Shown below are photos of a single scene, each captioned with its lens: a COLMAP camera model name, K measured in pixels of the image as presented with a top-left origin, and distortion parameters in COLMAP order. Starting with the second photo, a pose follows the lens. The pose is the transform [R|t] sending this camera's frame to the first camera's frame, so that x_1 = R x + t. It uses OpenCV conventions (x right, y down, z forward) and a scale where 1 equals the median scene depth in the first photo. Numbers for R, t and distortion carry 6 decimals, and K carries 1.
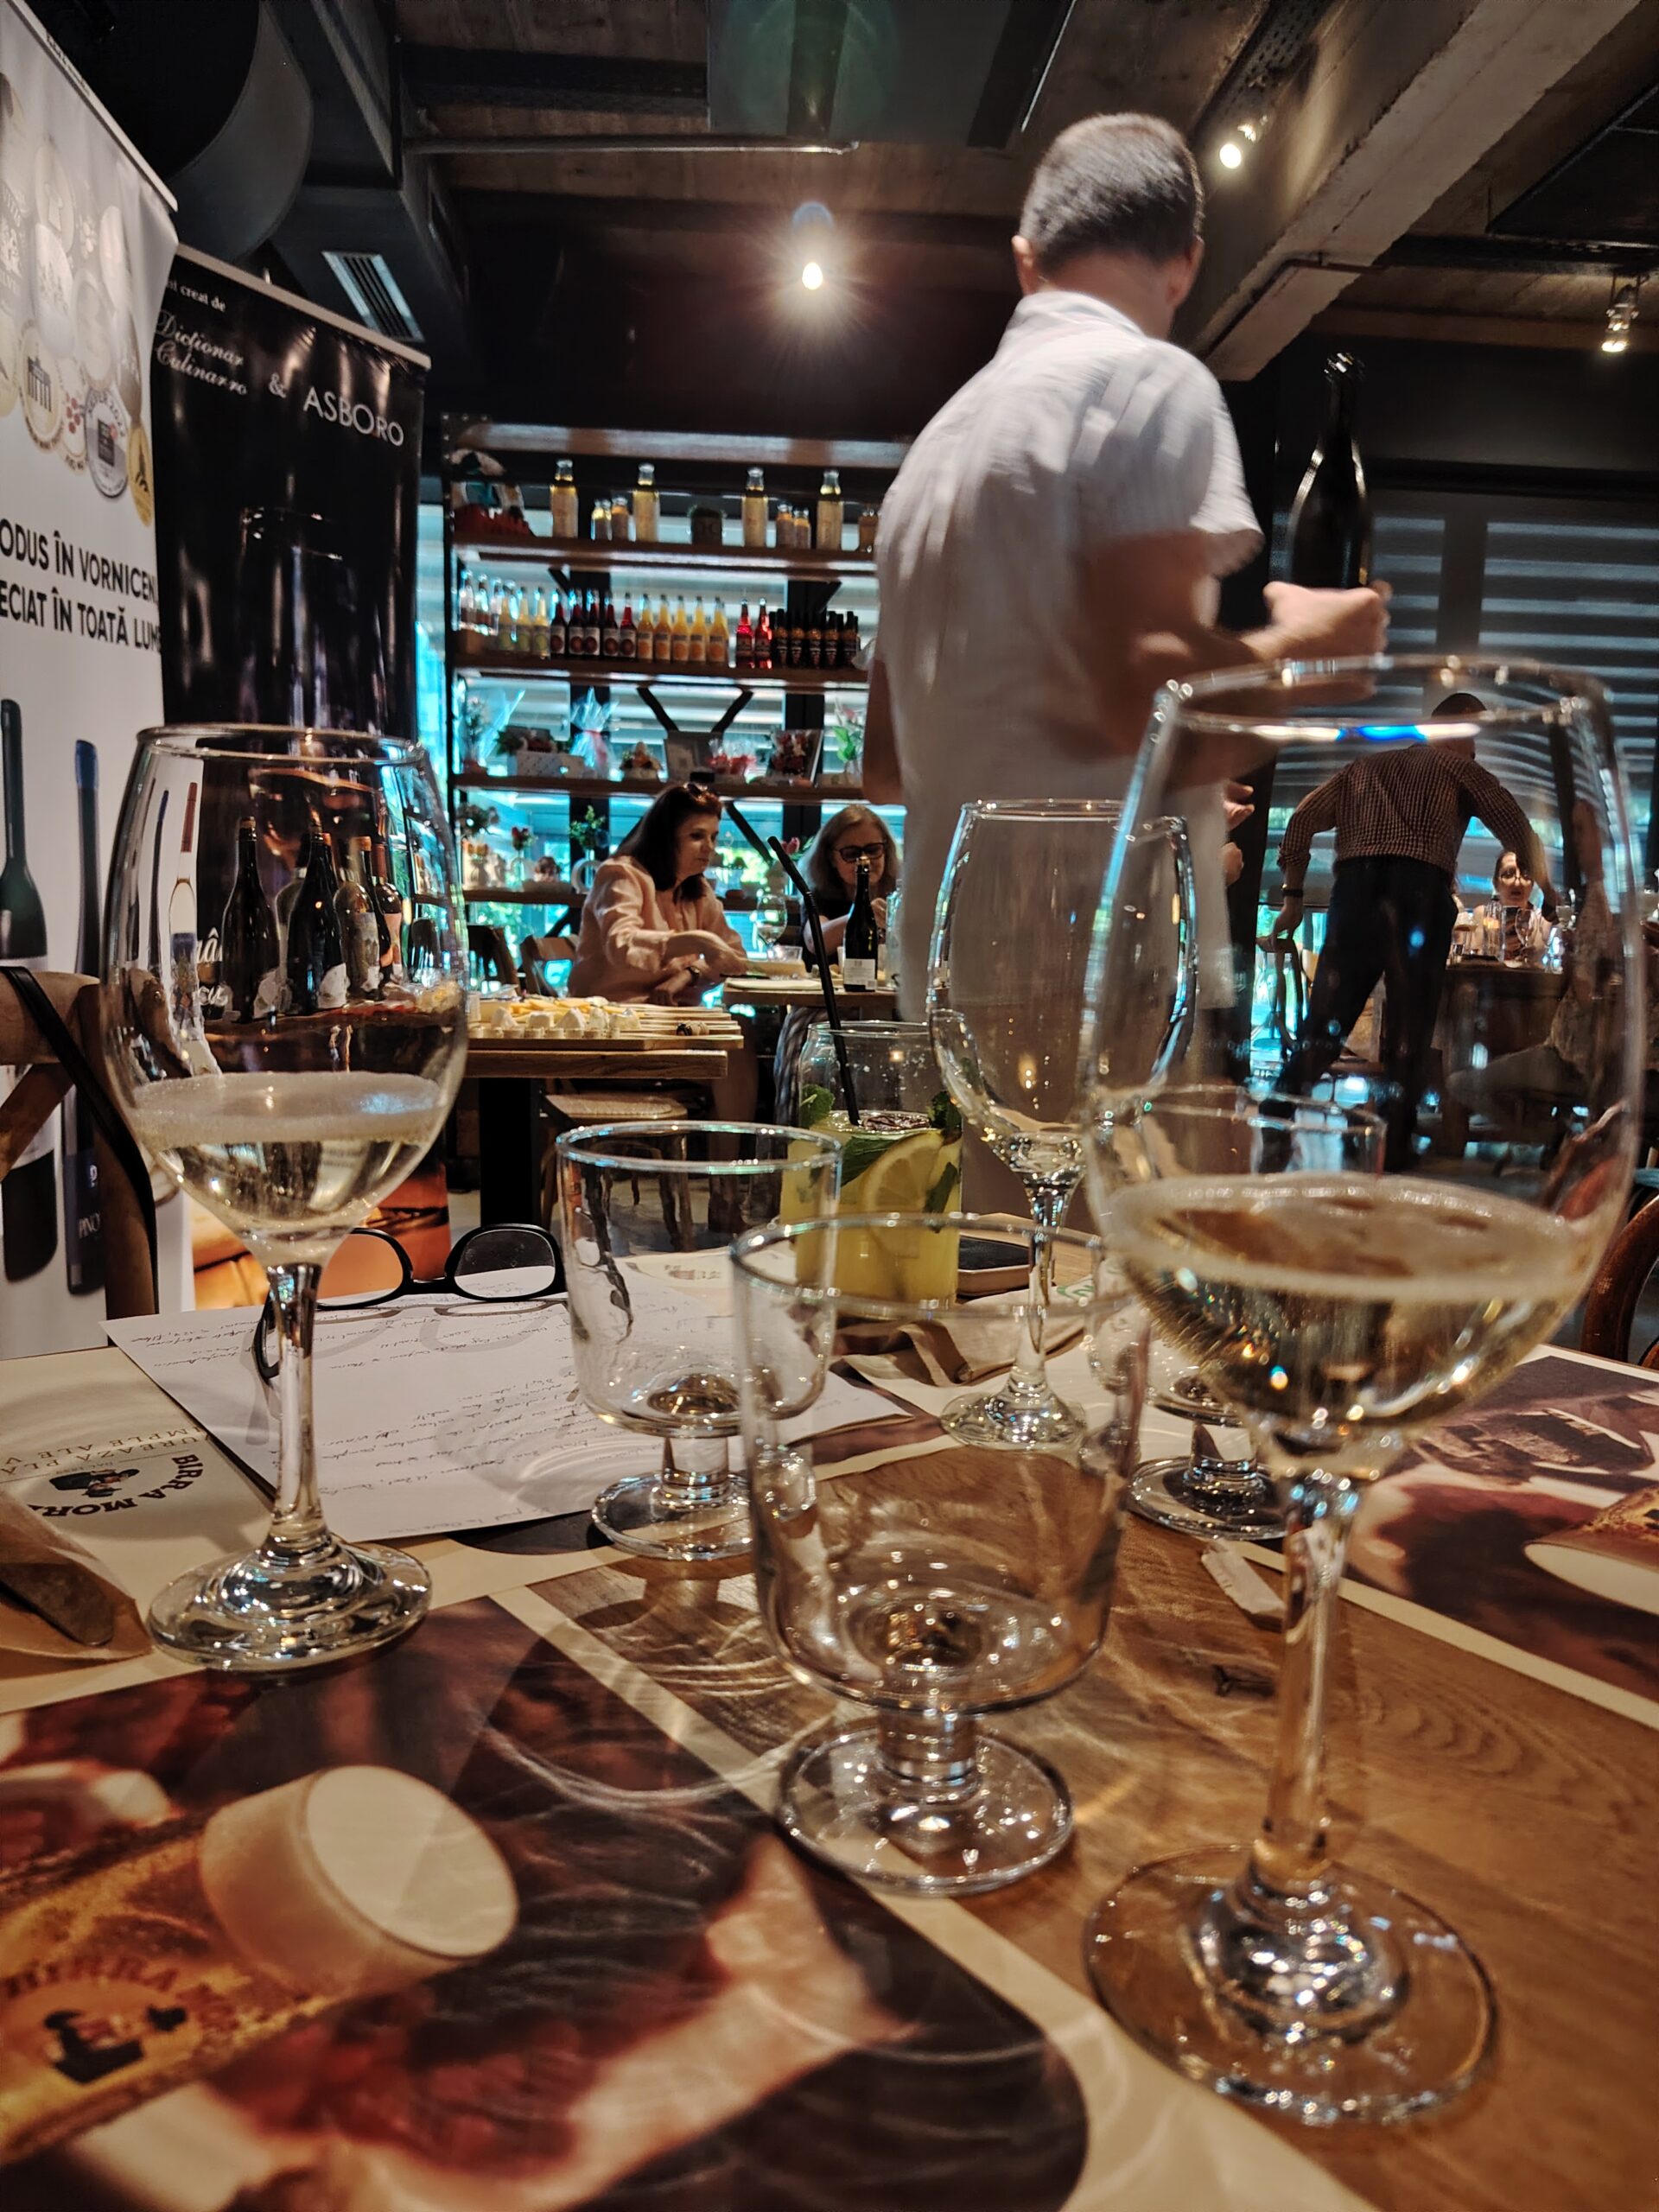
lens RADIAL K [[1516.1, 0, 829.5], [0, 1516.1, 1106.0], [0, 0, 1]] dist [0.050871, -0.085378]
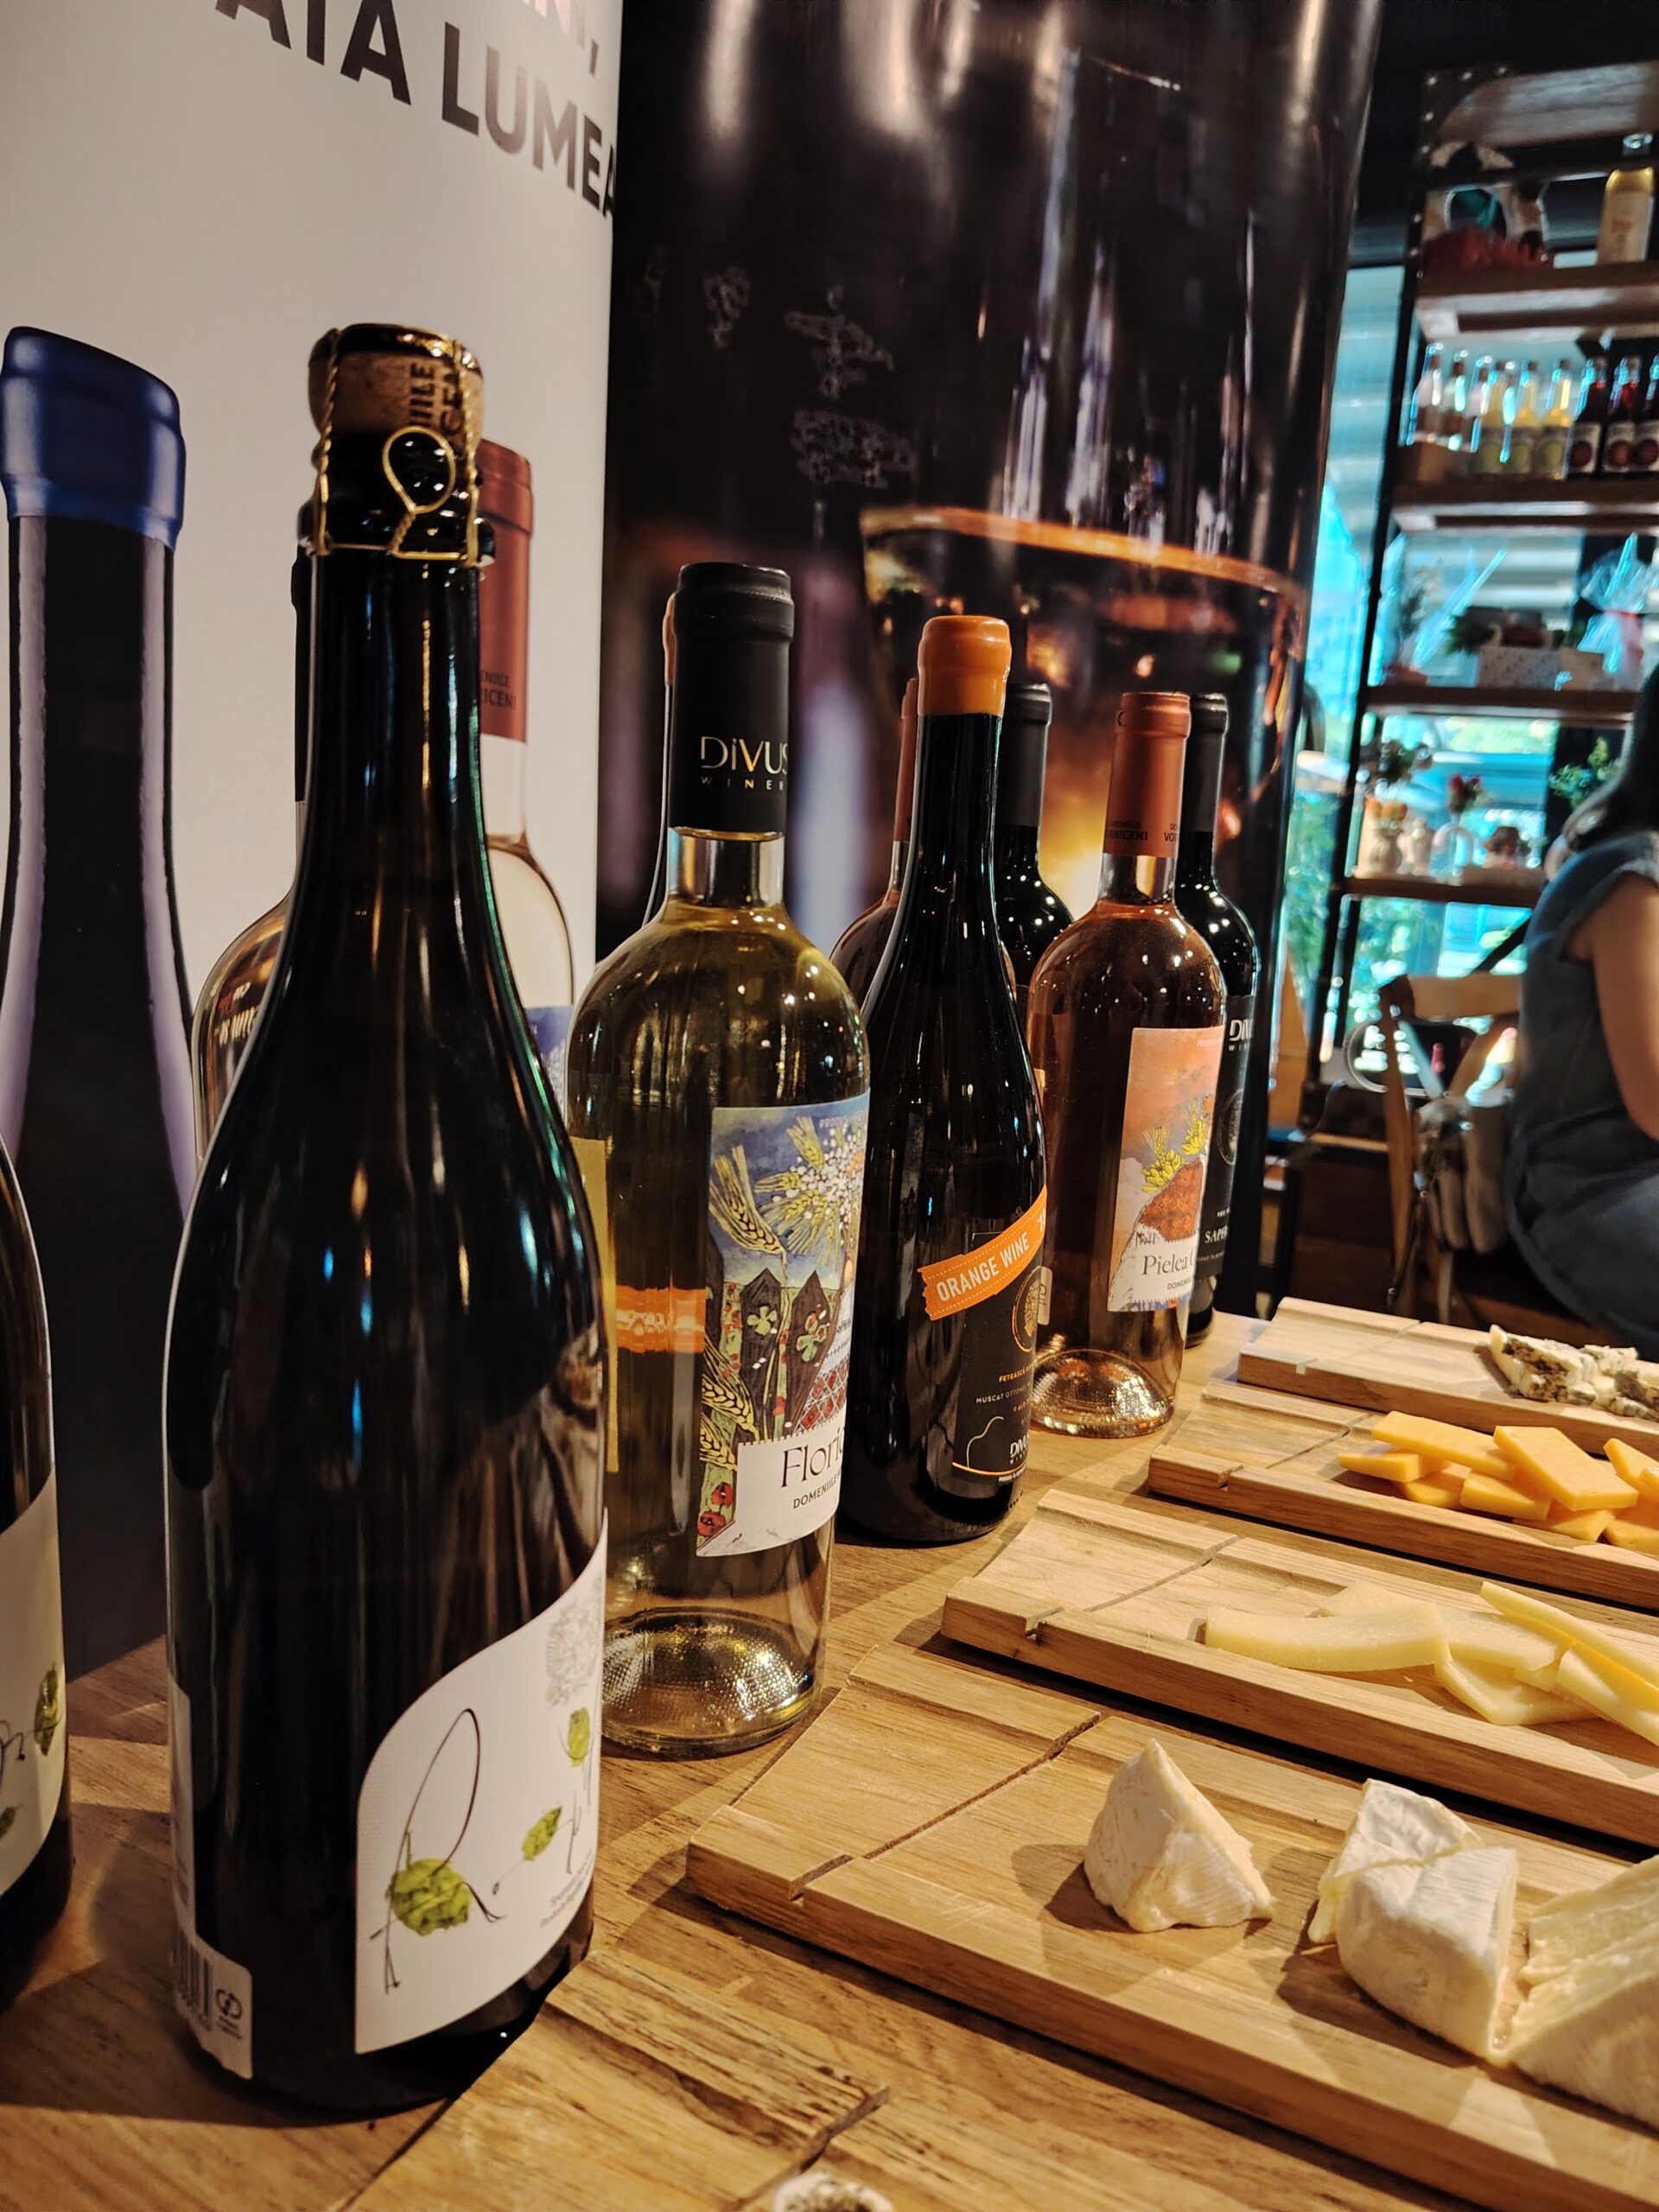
lens RADIAL K [[1516.1, 0, 829.5], [0, 1516.1, 1106.0], [0, 0, 1]] dist [0.050871, -0.085378]
pose [[0.861534, 0.116180, -0.494229, -0.109425], [-0.110666, 0.993031, 0.040524, -0.050743], [0.495493, 0.019781, 0.868387, 0.359169]]
